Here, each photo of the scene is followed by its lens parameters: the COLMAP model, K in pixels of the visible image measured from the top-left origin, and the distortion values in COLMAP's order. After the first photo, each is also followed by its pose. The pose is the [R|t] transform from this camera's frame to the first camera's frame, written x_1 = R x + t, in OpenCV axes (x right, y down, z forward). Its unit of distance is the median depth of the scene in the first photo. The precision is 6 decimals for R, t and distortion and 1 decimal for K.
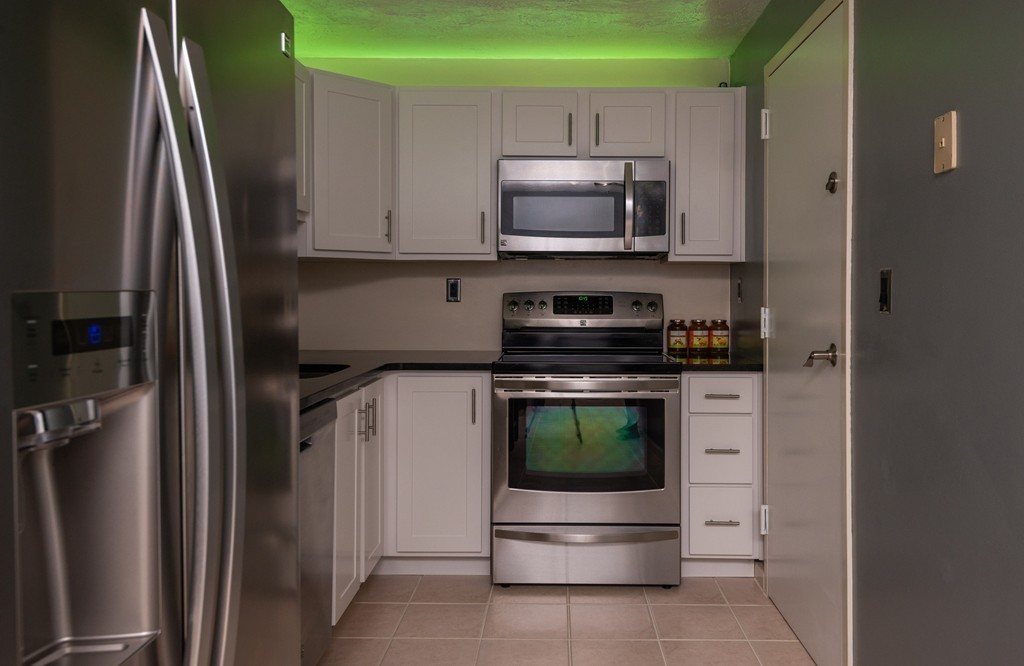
lens RADIAL K [[793.8, 0, 545.6], [0, 793.8, 307.5], [0, 0, 1]] dist [0.019053, -0.000175]
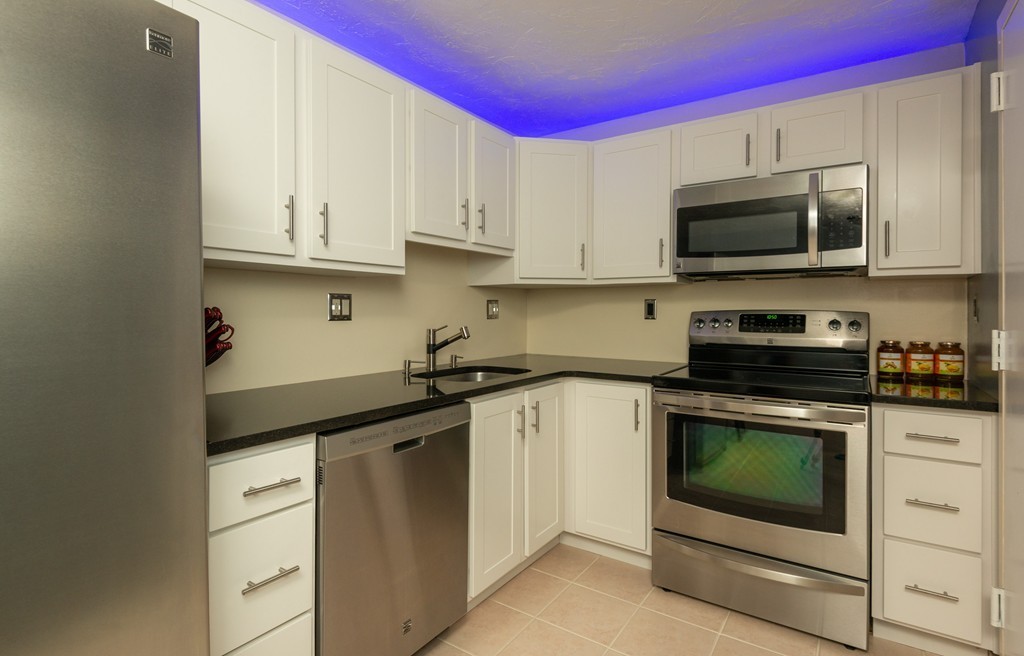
lens RADIAL K [[503.4, 0, 509.9], [0, 503.4, 313.4], [0, 0, 1]] dist [0.001122, -0.006677]
pose [[0.828963, 0.001003, -0.559303, 0.142175], [-0.010196, 0.999859, -0.013319, -0.004324], [0.559211, 0.016743, 0.828857, 0.310714]]
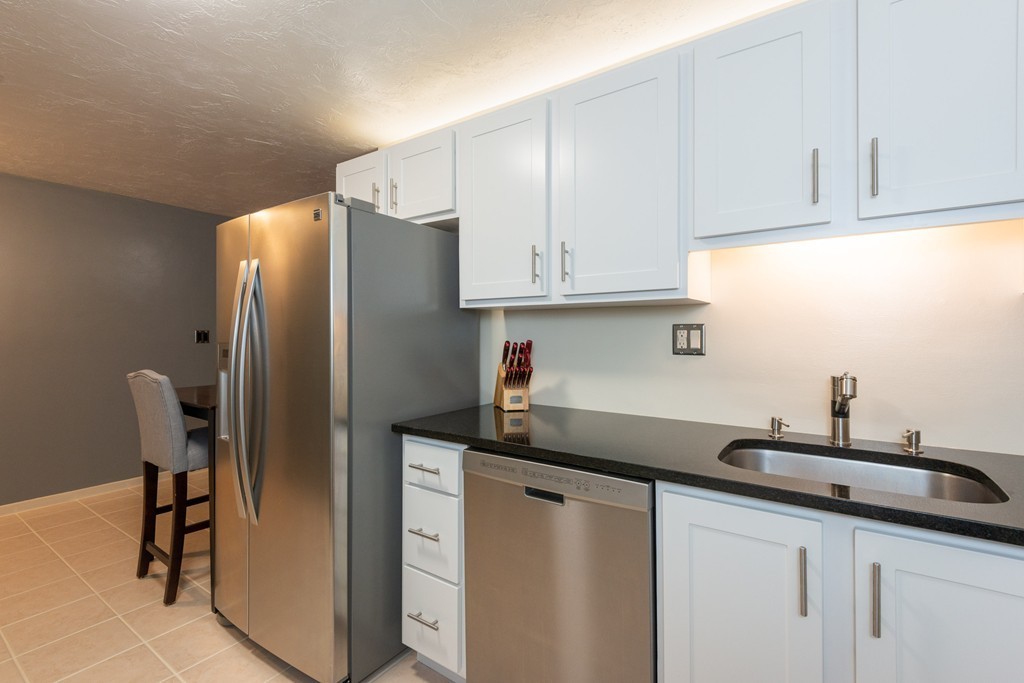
lens RADIAL K [[460.3, 0, 510.2], [0, 460.3, 333.2], [0, 0, 1]] dist [0.039623, -0.025488]
pose [[-0.564082, -0.002696, -0.825714, 0.138252], [-0.017186, 0.999816, 0.008477, -0.026188], [0.825540, 0.018973, -0.564025, 0.840763]]
